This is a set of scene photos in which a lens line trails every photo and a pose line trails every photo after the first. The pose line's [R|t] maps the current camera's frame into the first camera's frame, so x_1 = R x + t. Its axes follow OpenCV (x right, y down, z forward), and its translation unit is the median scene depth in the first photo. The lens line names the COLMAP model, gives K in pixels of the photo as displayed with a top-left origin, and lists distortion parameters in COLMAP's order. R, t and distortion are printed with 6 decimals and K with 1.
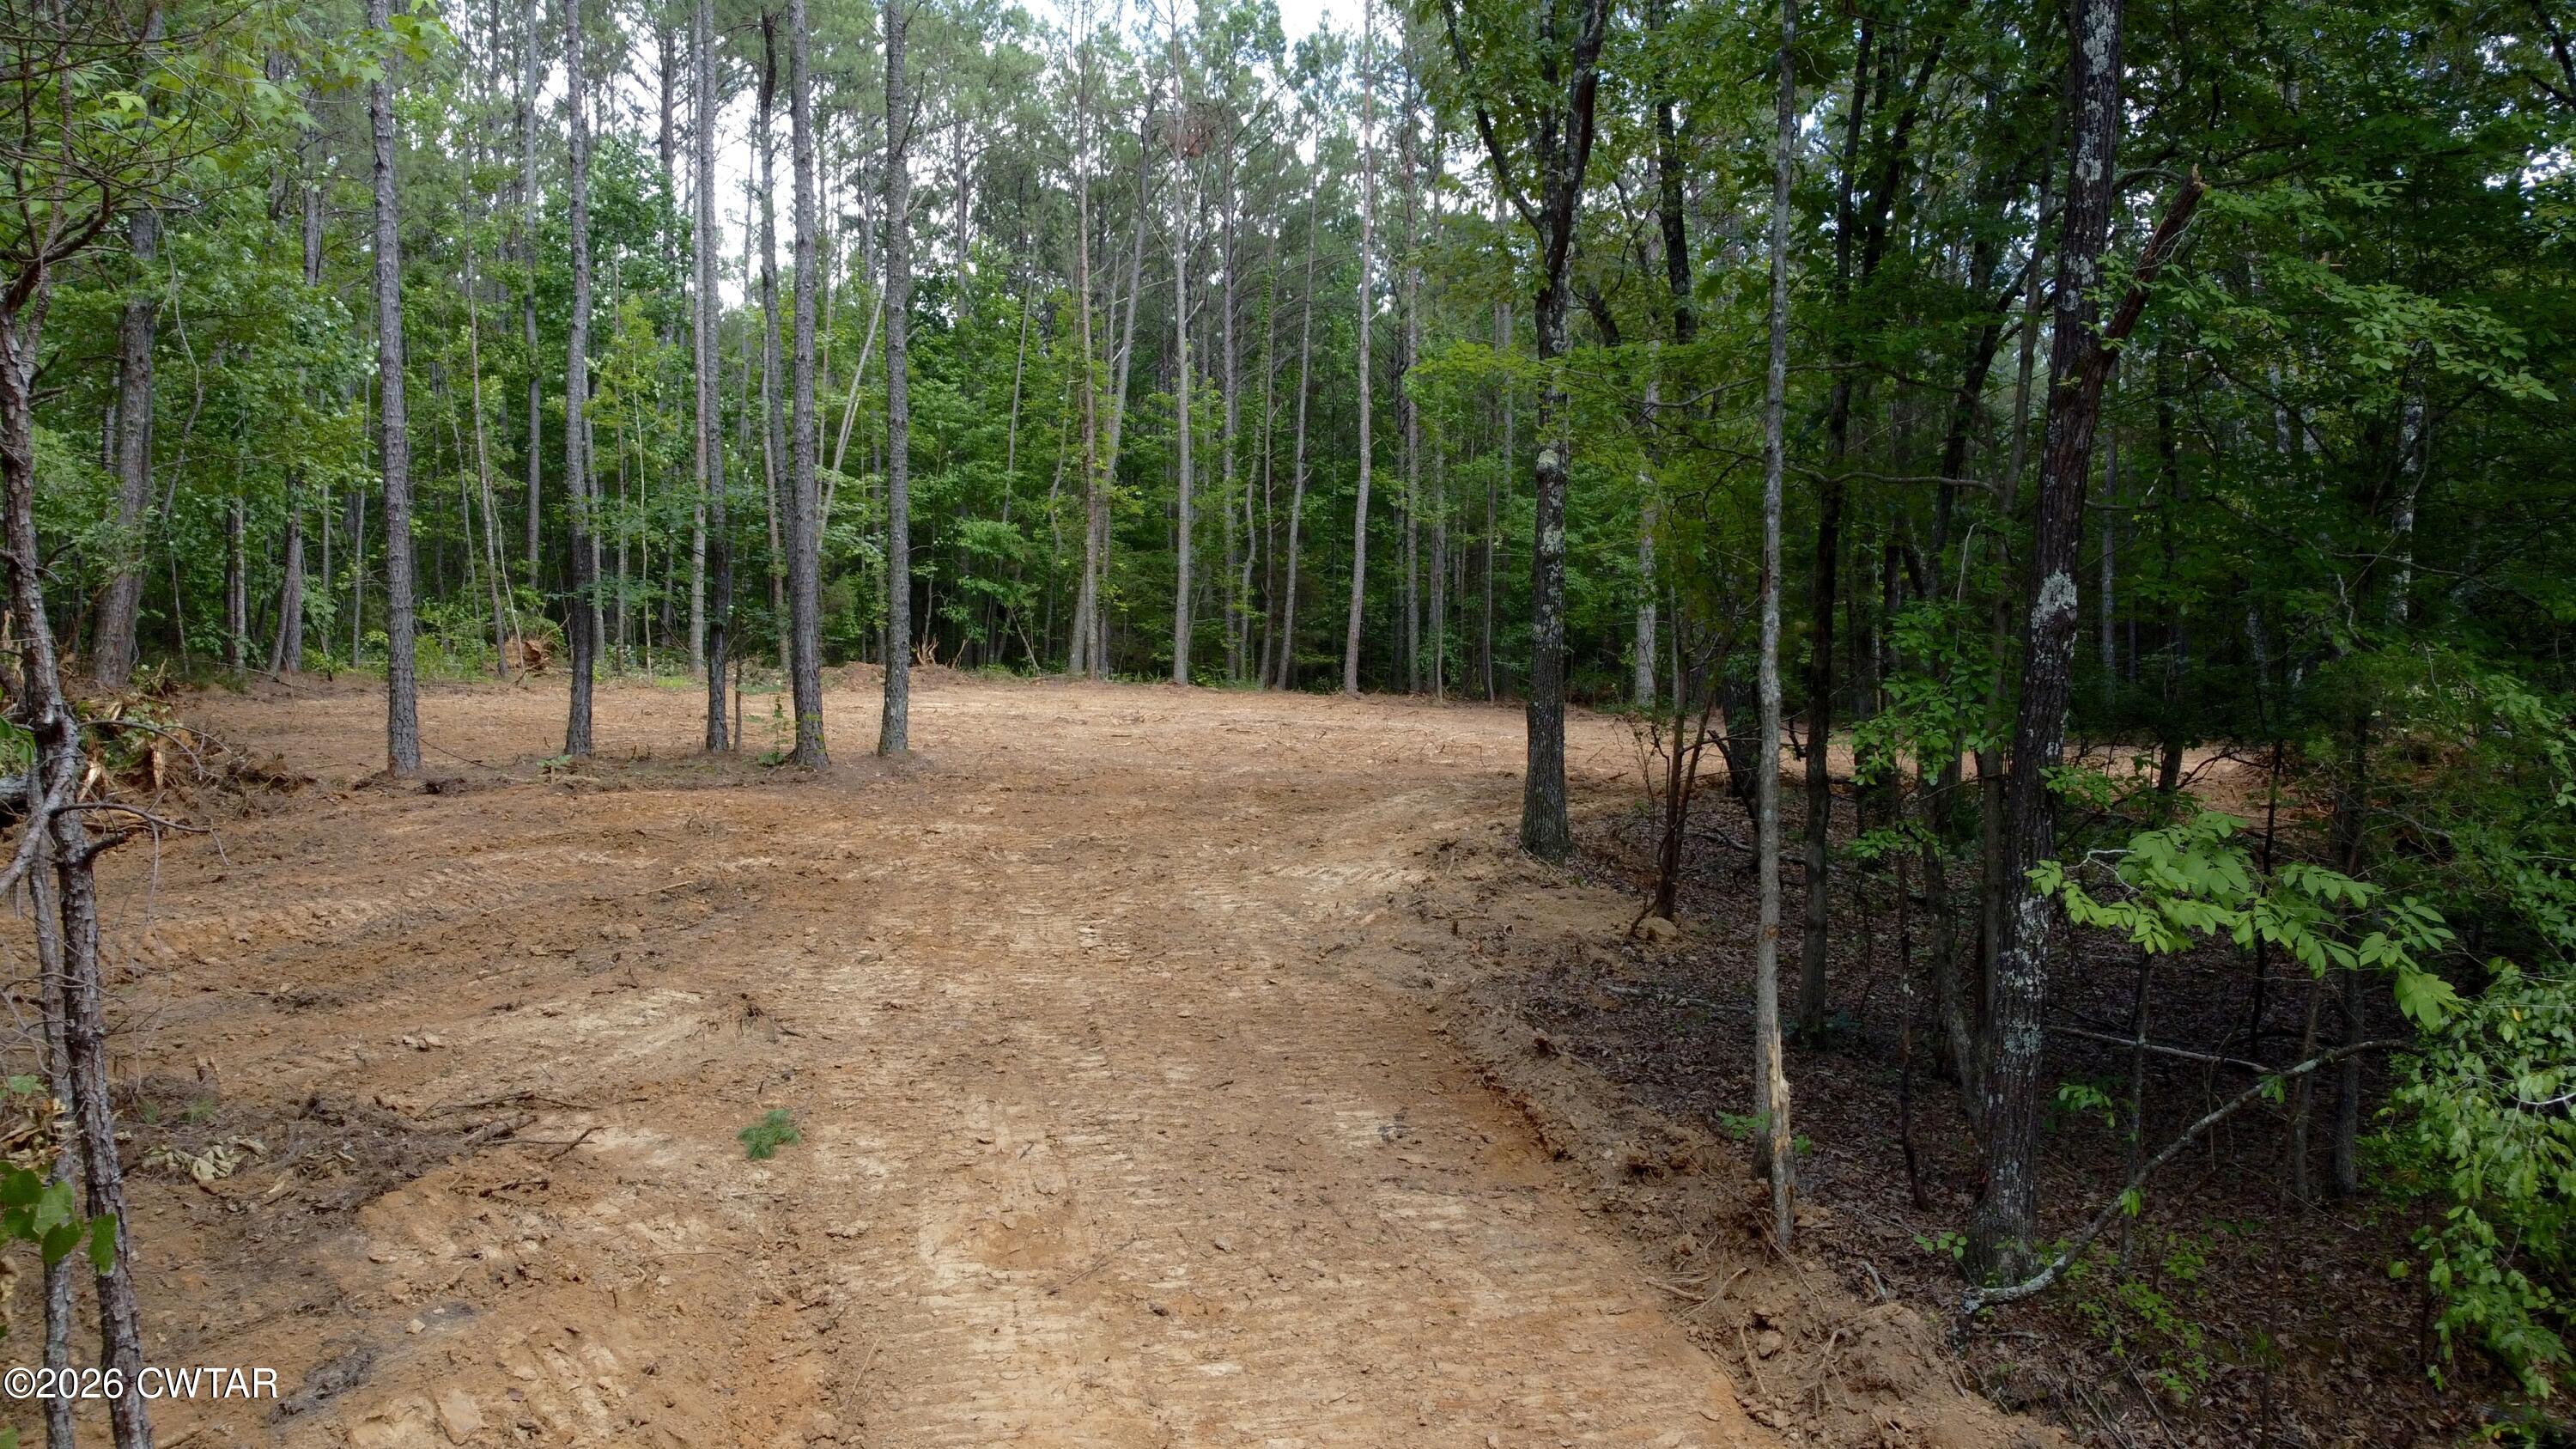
lens RADIAL K [[1940.4, 0, 1279.7], [0, 1940.4, 720.5], [0, 0, 1]] dist [-0.001636, -0.004275]
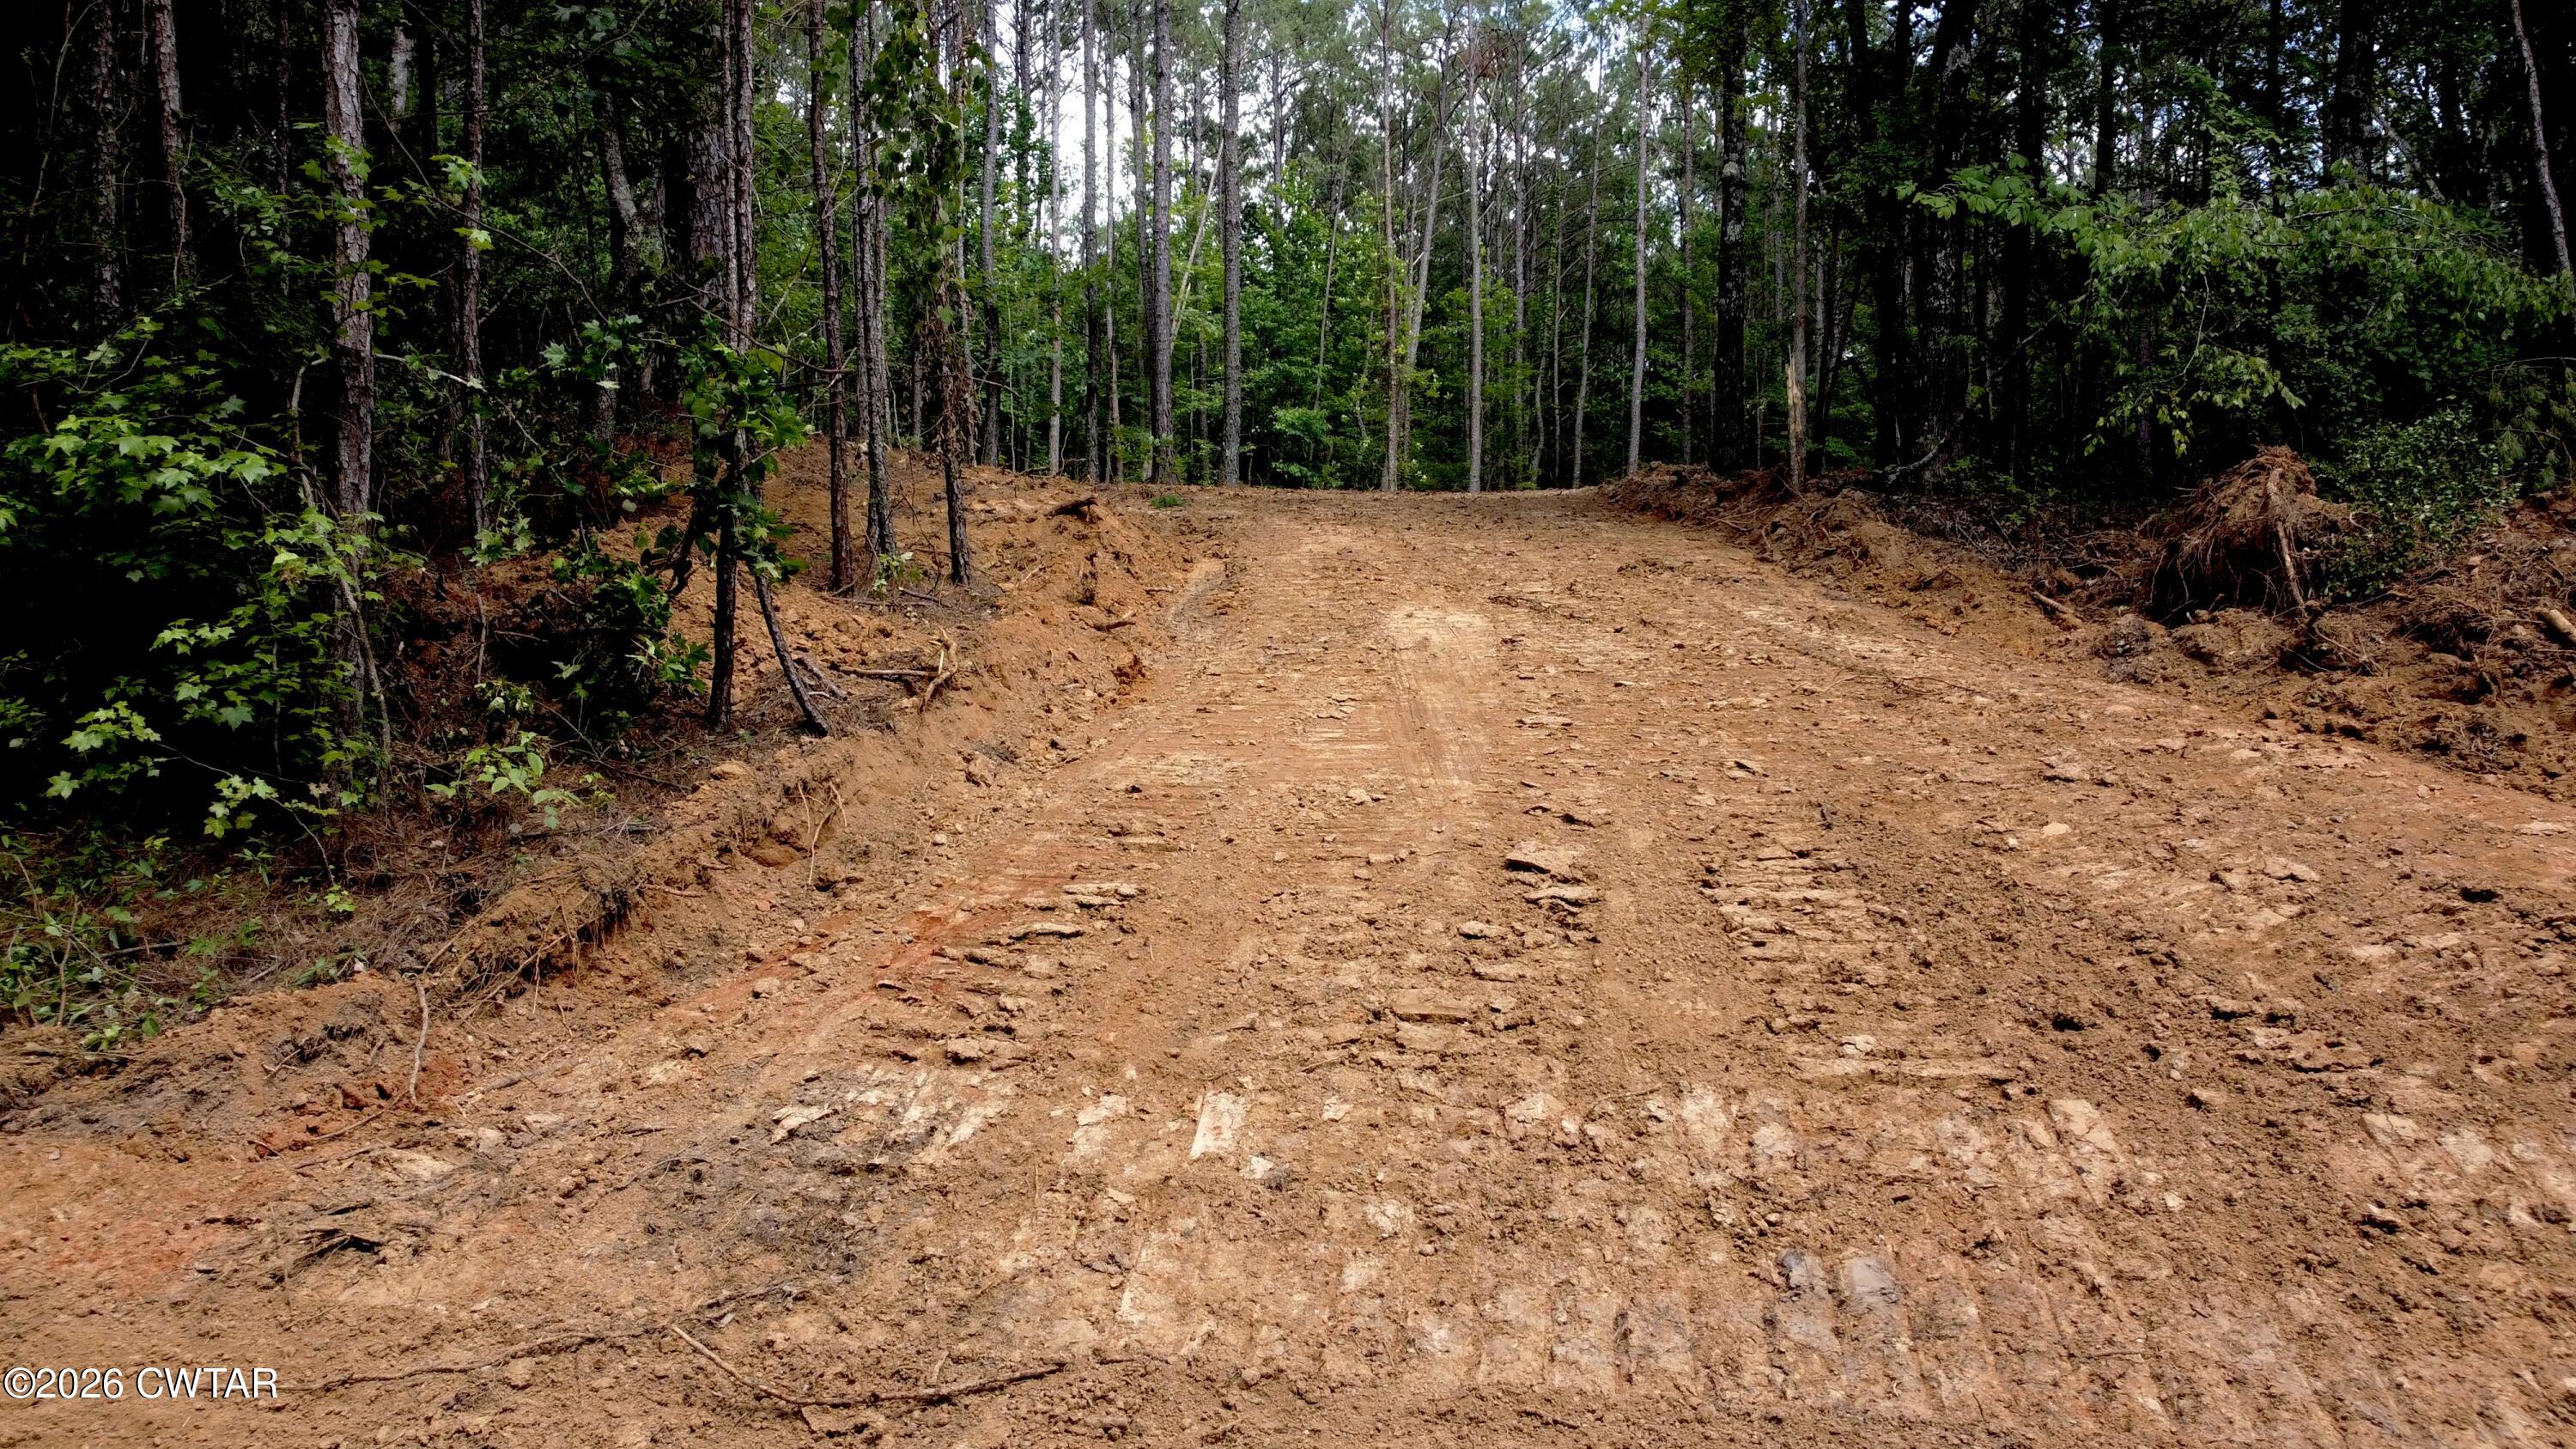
lens RADIAL K [[1940.4, 0, 1302.7], [0, 1940.4, 716.5], [0, 0, 1]] dist [-0.001636, -0.004275]
pose [[0.989040, 0.001632, -0.147635, 0.015454], [-0.001859, 0.999997, -0.001394, 0.074138], [0.147633, 0.001654, 0.989041, -0.100584]]
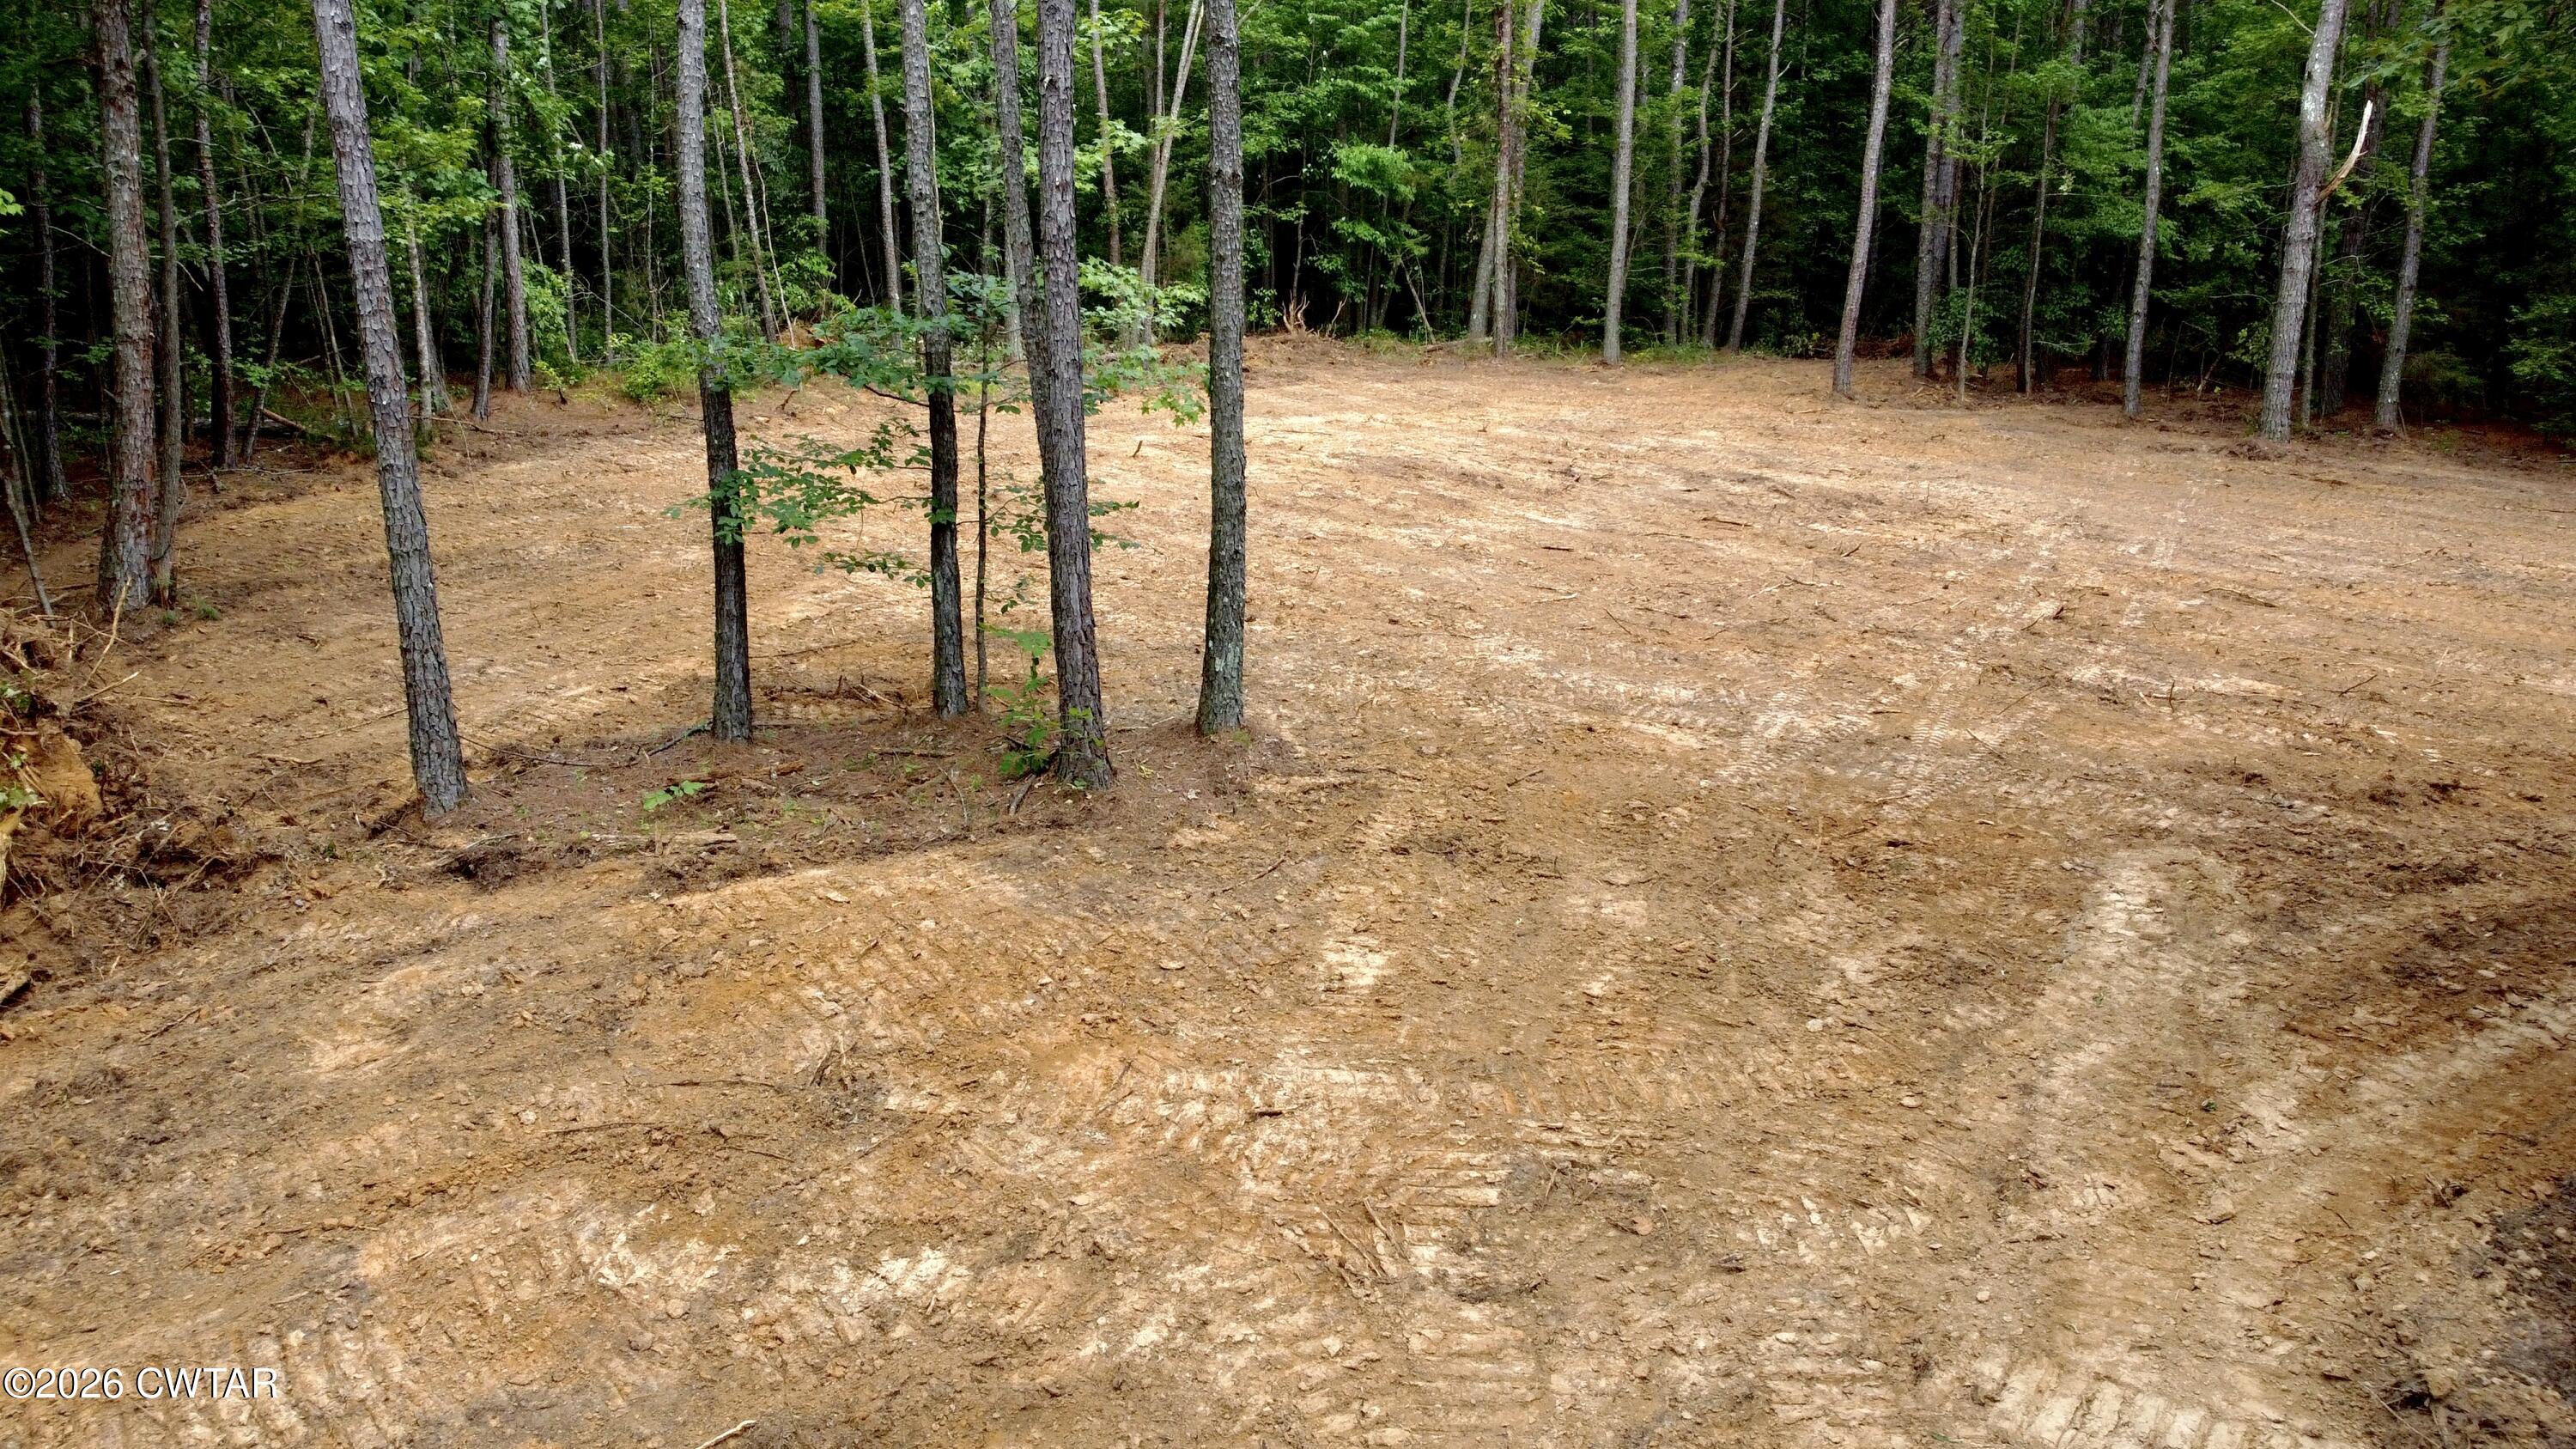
lens RADIAL K [[1940.4, 0, 1285.4], [0, 1940.4, 704.4], [0, 0, 1]] dist [-0.001636, -0.004275]
pose [[0.982042, 0.043843, -0.183500, -0.029288], [-0.001305, 0.974179, 0.225773, -0.058740], [0.188660, -0.221479, 0.956742, 0.185414]]
